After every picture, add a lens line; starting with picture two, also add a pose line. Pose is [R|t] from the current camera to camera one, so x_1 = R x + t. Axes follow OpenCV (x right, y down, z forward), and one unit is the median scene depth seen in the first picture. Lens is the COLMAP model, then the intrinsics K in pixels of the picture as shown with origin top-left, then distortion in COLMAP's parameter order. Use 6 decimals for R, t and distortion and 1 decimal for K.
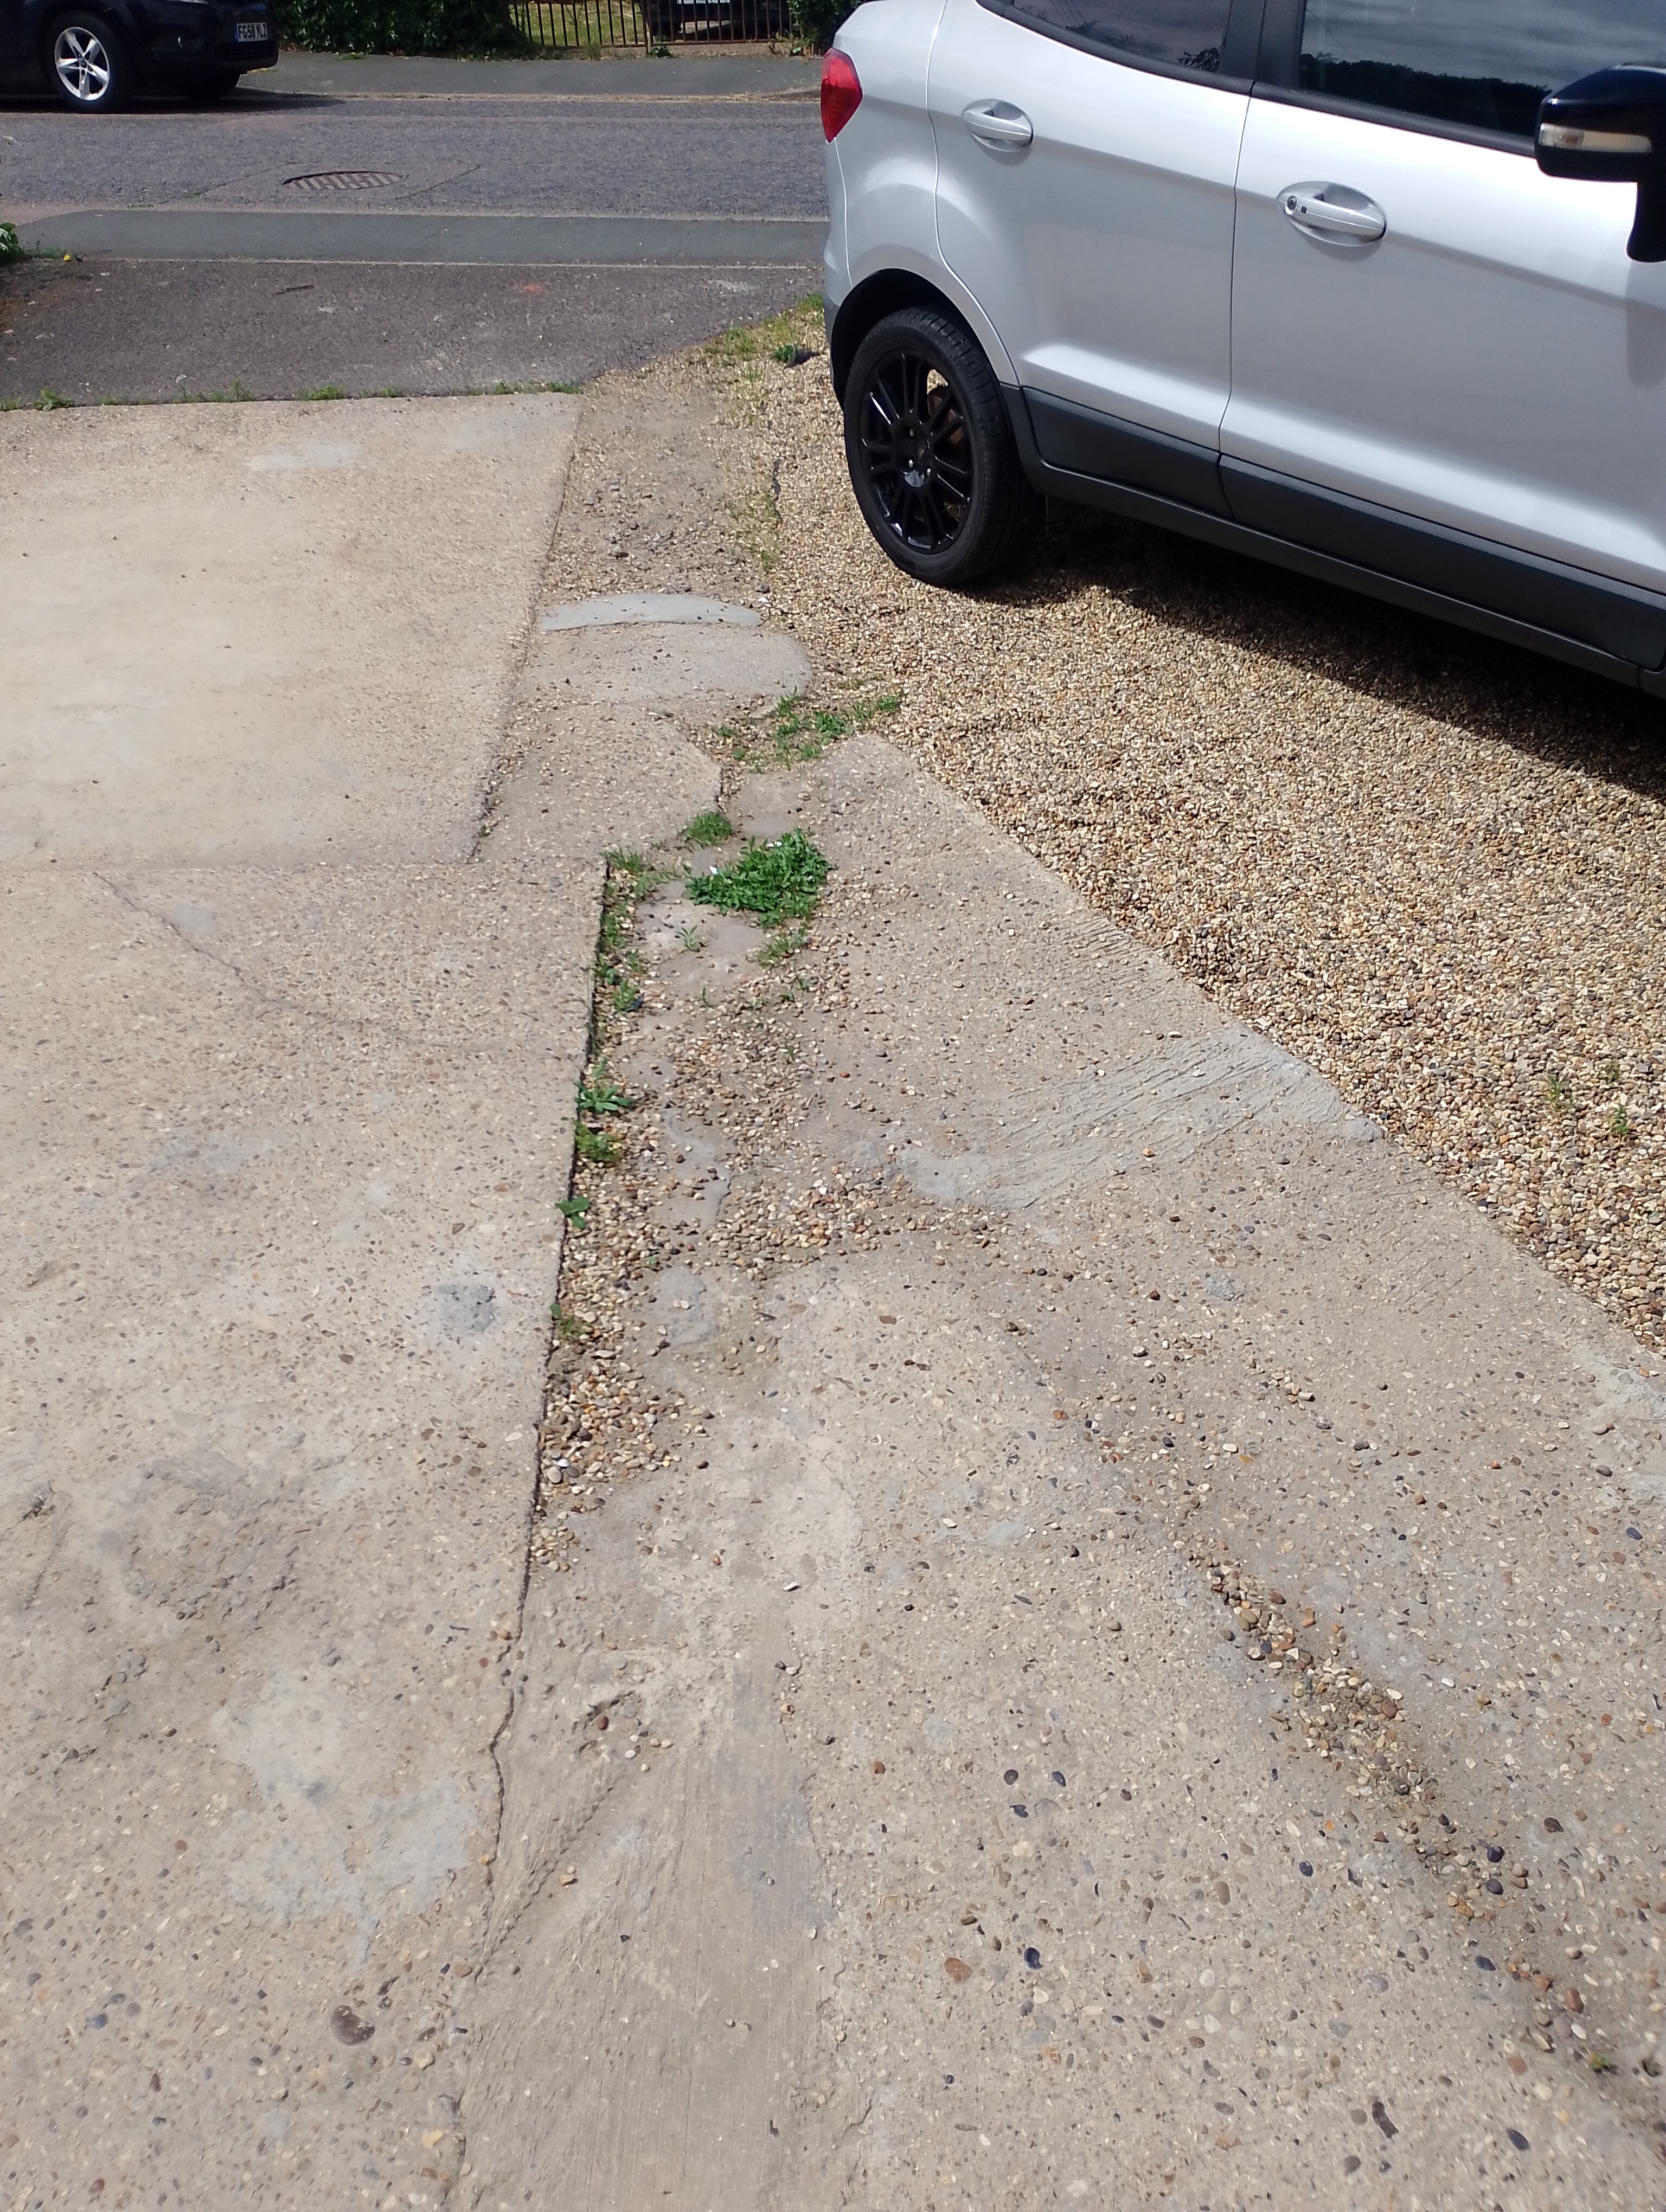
lens RADIAL K [[1782.4, 0, 835.5], [0, 1782.4, 1108.0], [0, 0, 1]] dist [0.065994, -0.083806]
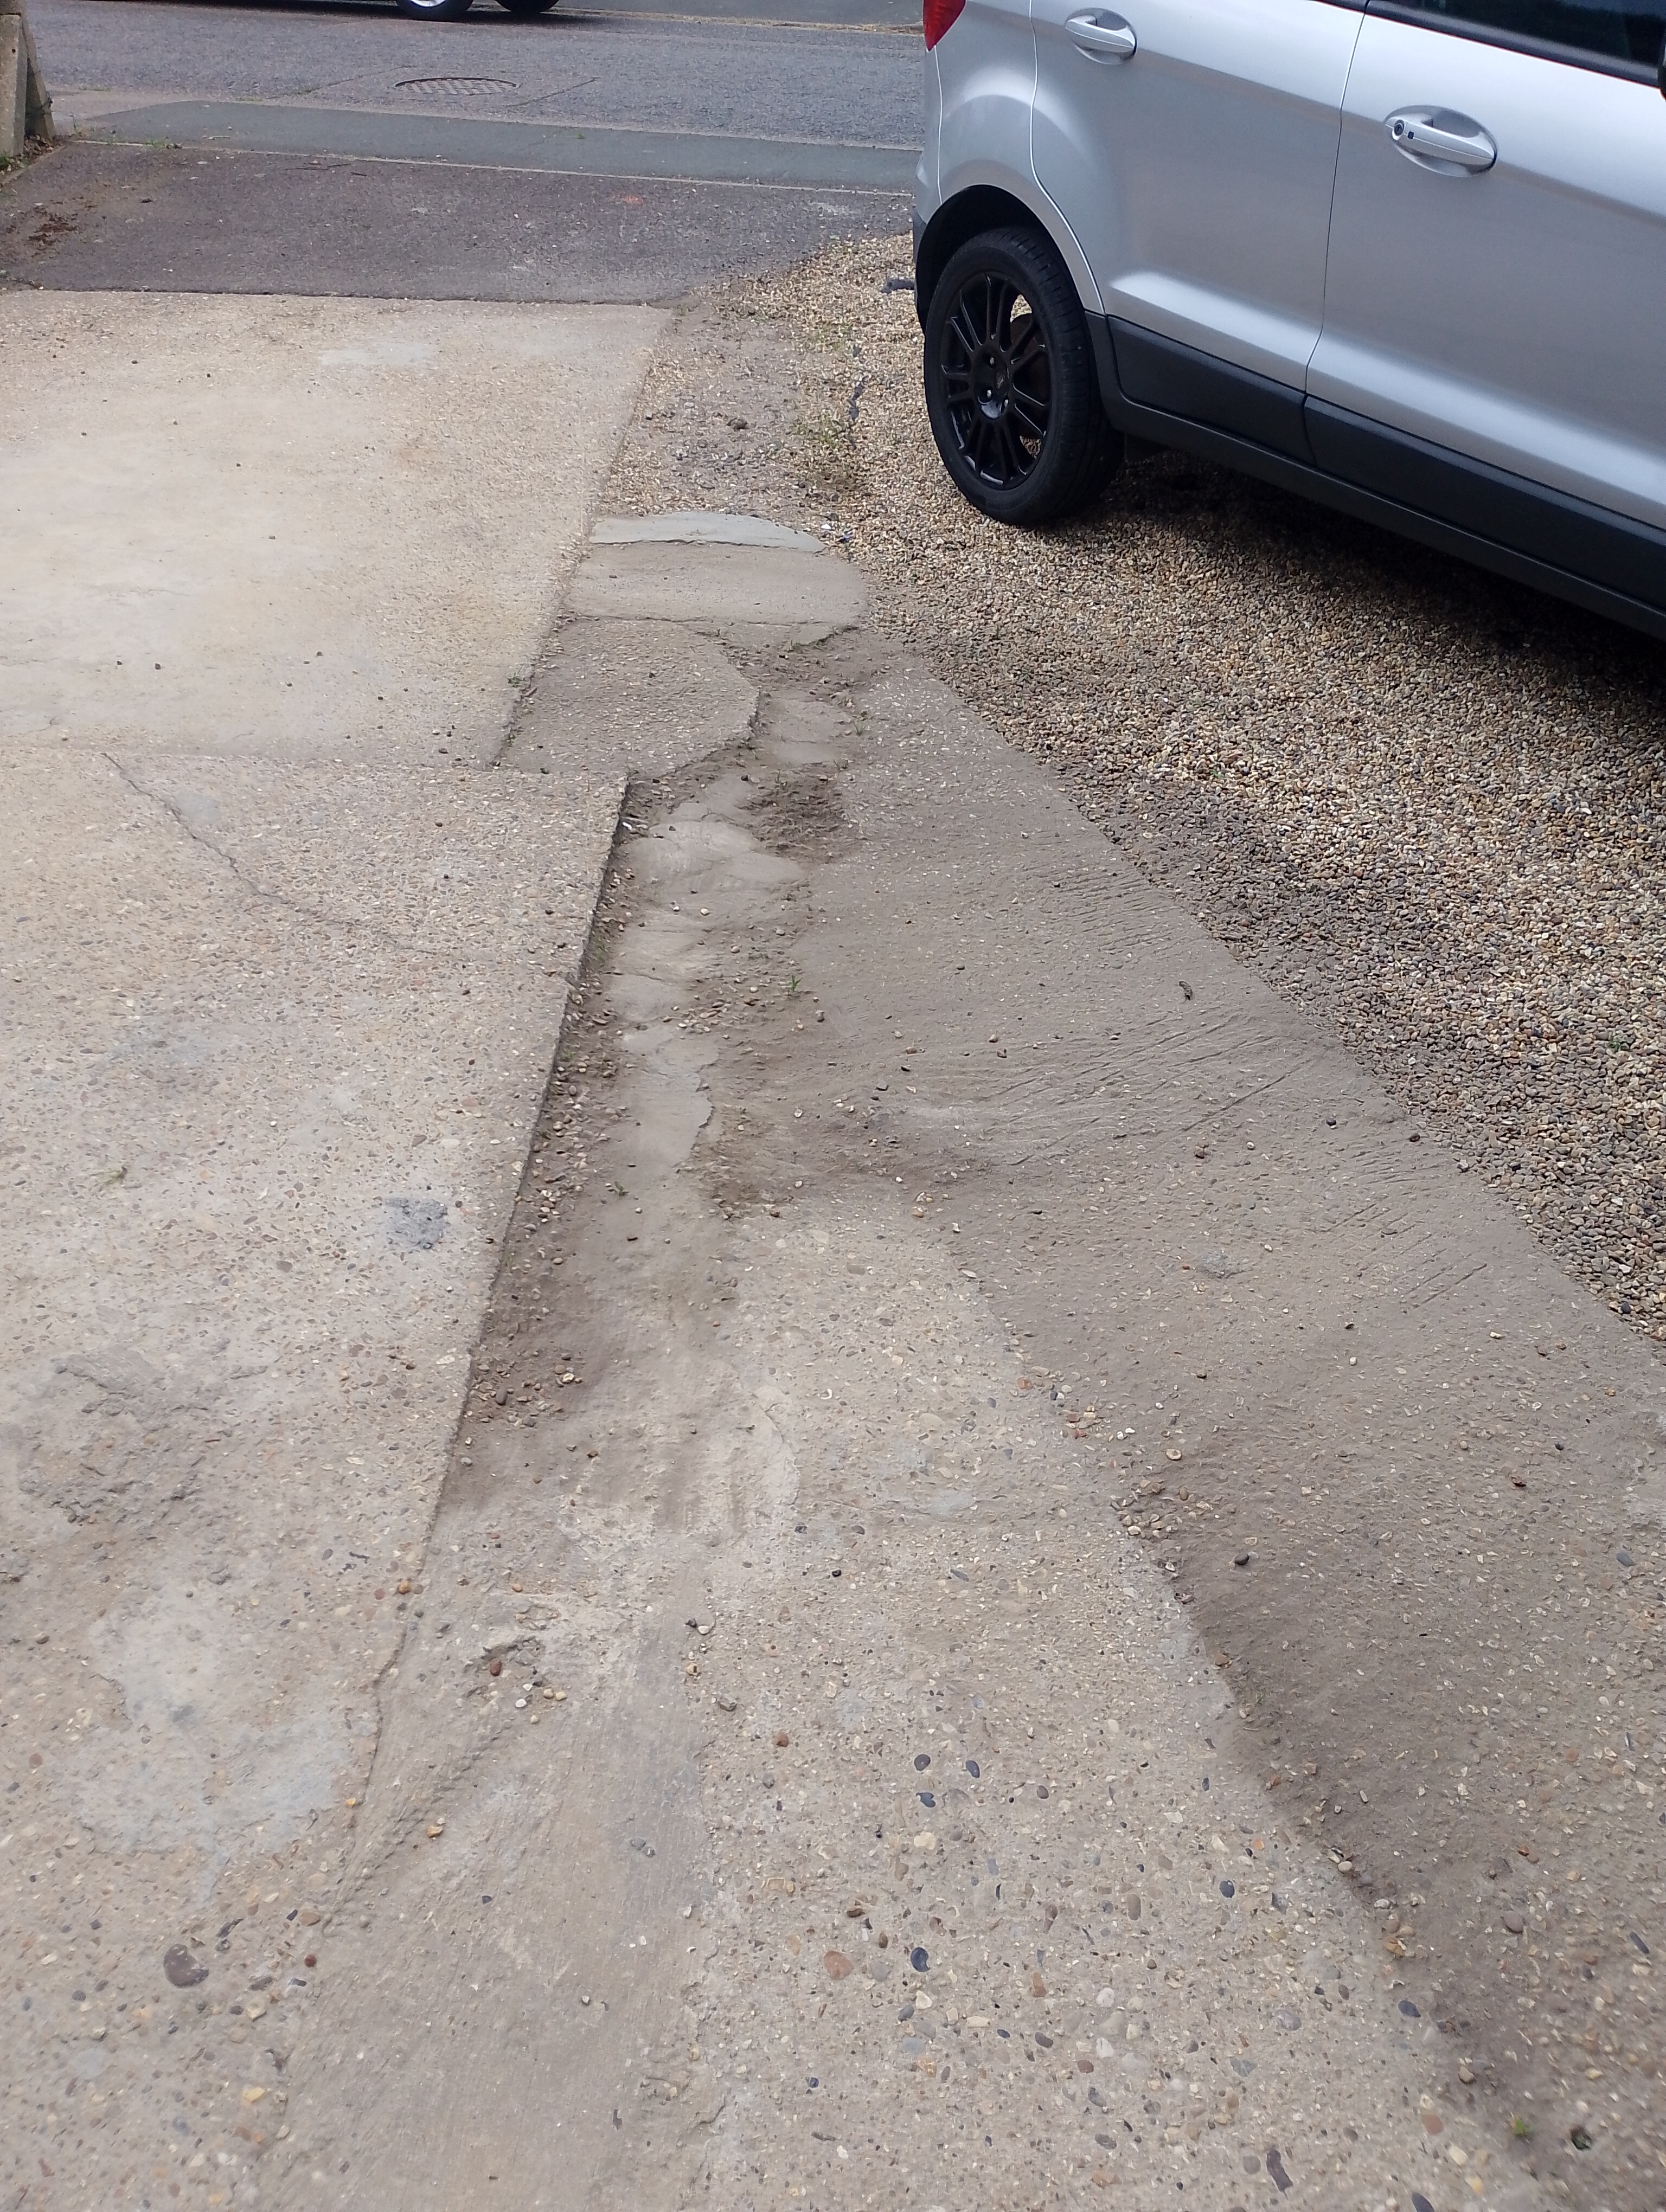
lens RADIAL K [[1765.5, 0, 837.4], [0, 1765.5, 1115.1], [0, 0, 1]] dist [0.067008, -0.084777]
pose [[0.996634, 0.074451, -0.034320, 0.051448], [-0.073416, 0.996836, 0.030471, 0.009633], [0.036480, -0.027849, 0.998946, 0.070104]]
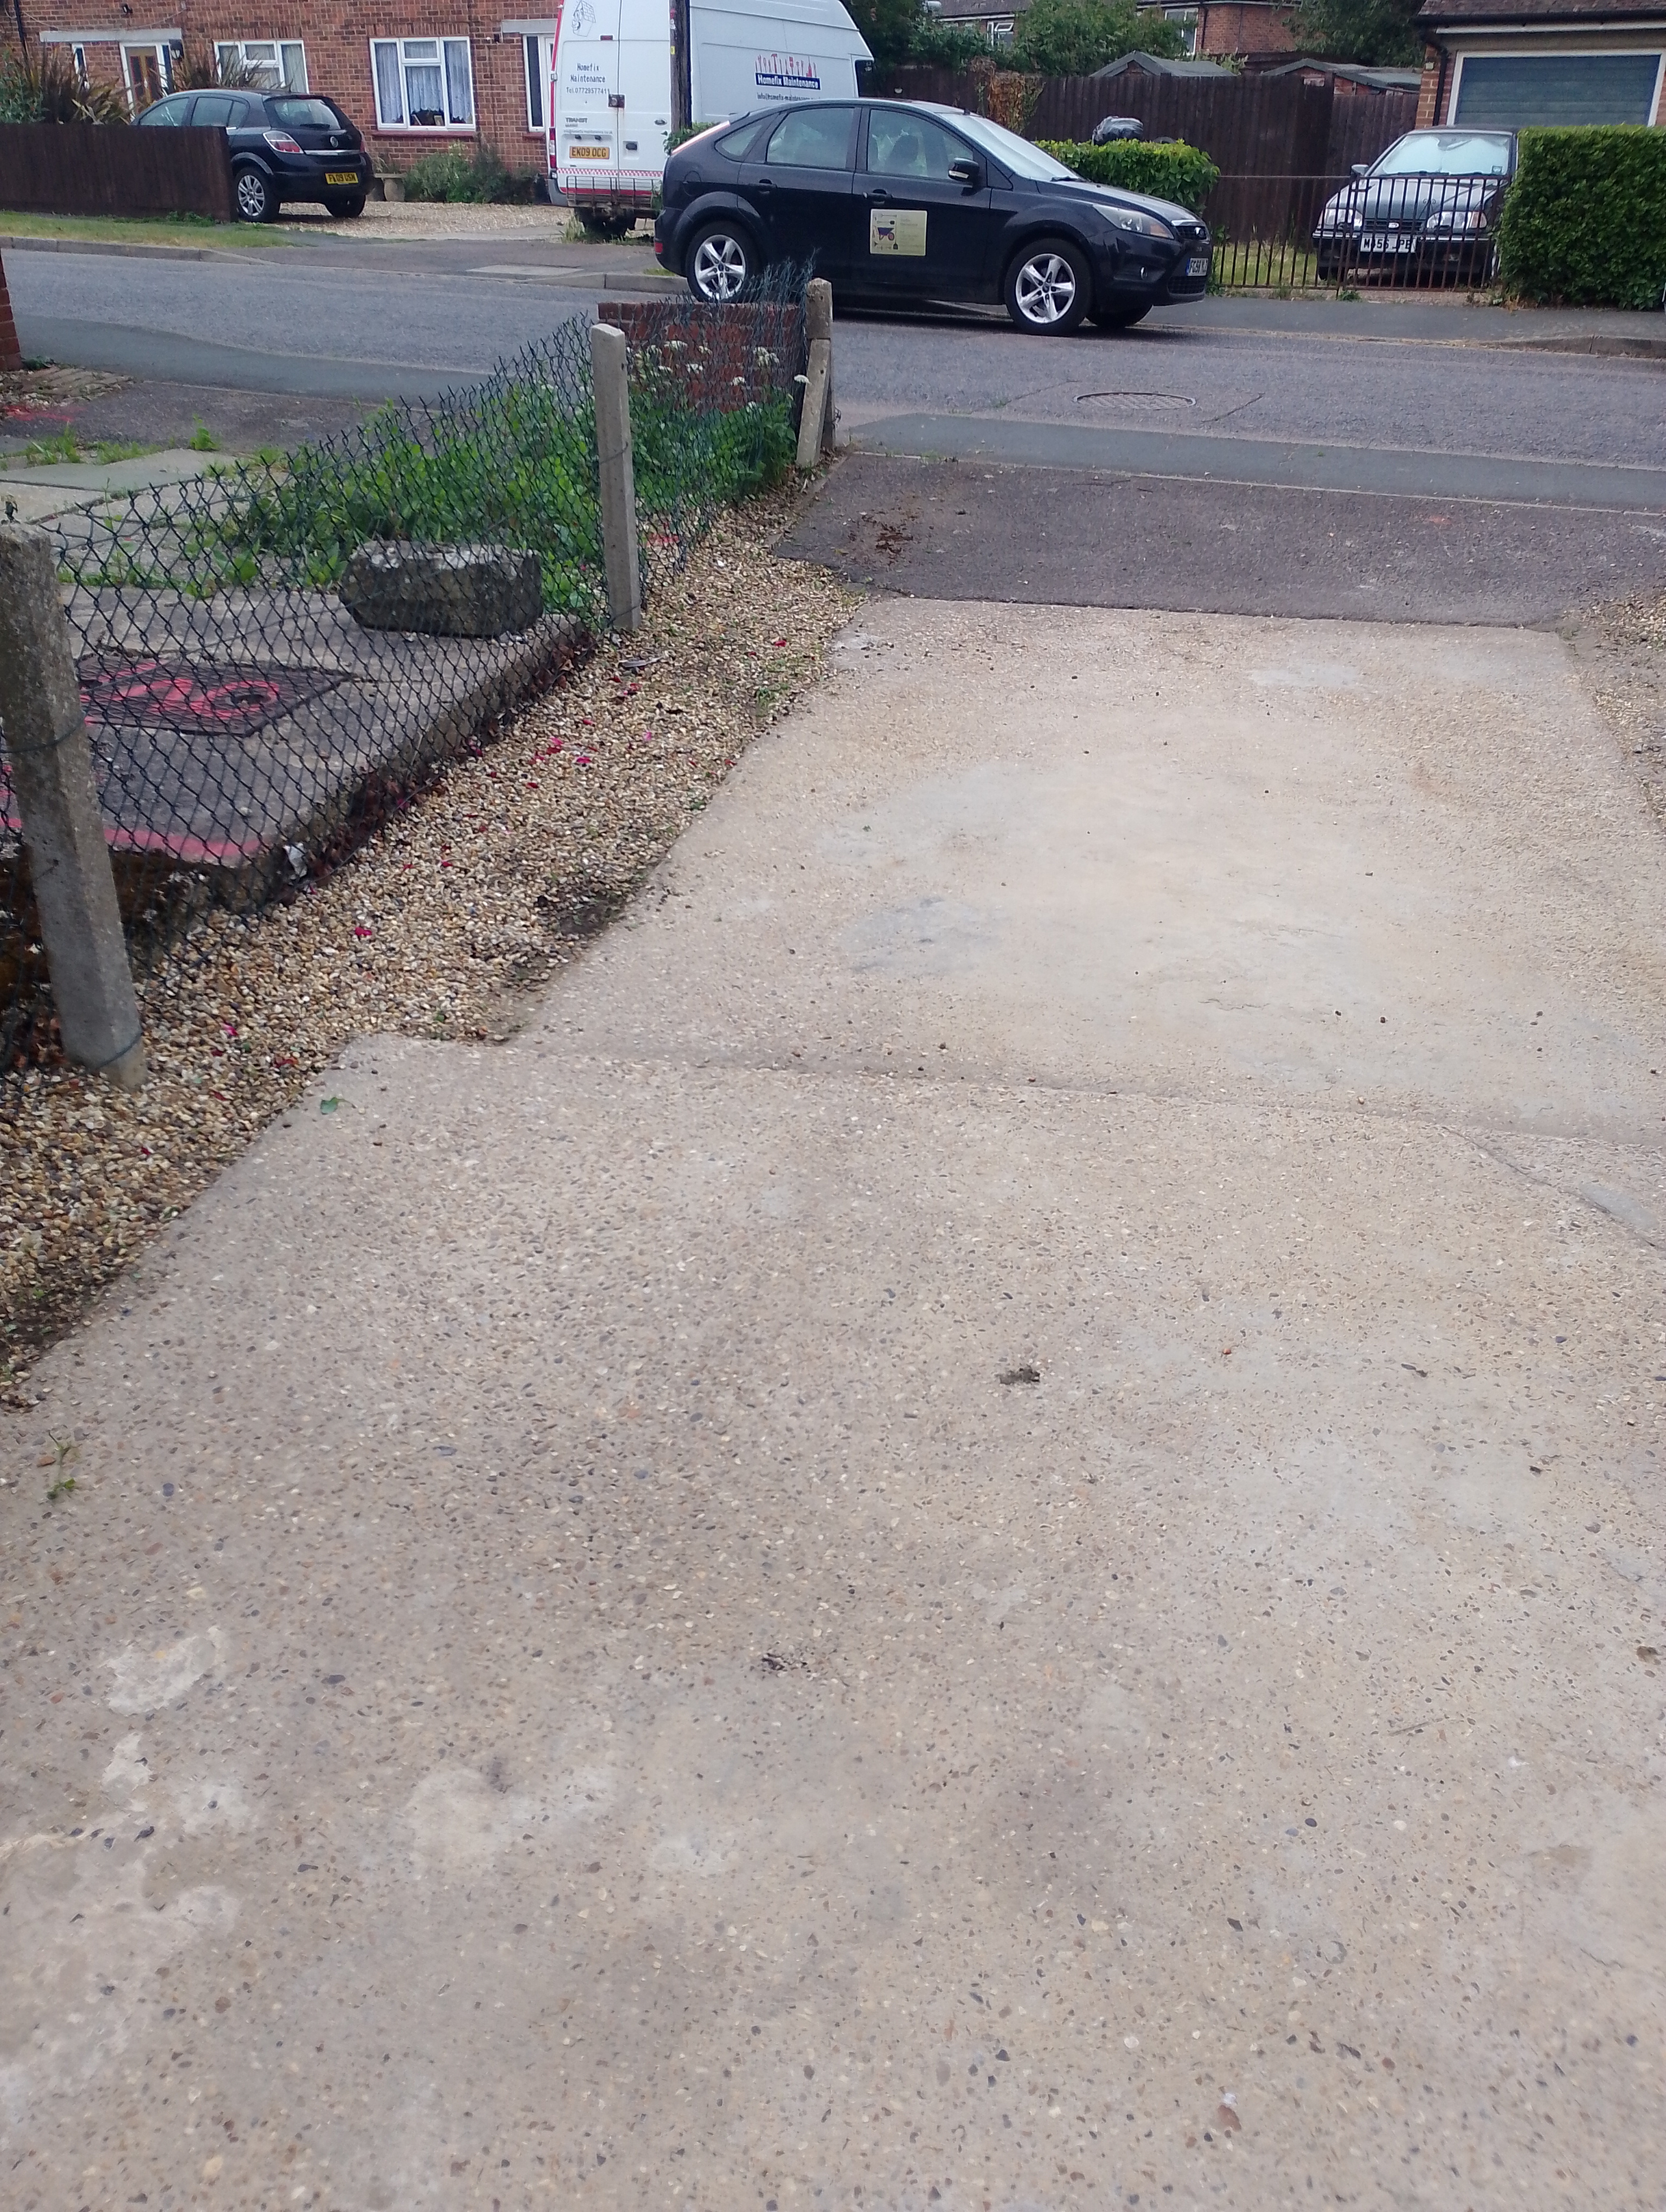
lens RADIAL K [[1801.8, 0, 828.4], [0, 1801.8, 1101.1], [0, 0, 1]] dist [0.055384, -0.054070]
pose [[0.968828, 0.145270, -0.200674, -0.843513], [-0.166459, 0.981651, -0.093018, -0.012383], [0.183479, 0.123522, 0.975232, 0.090128]]
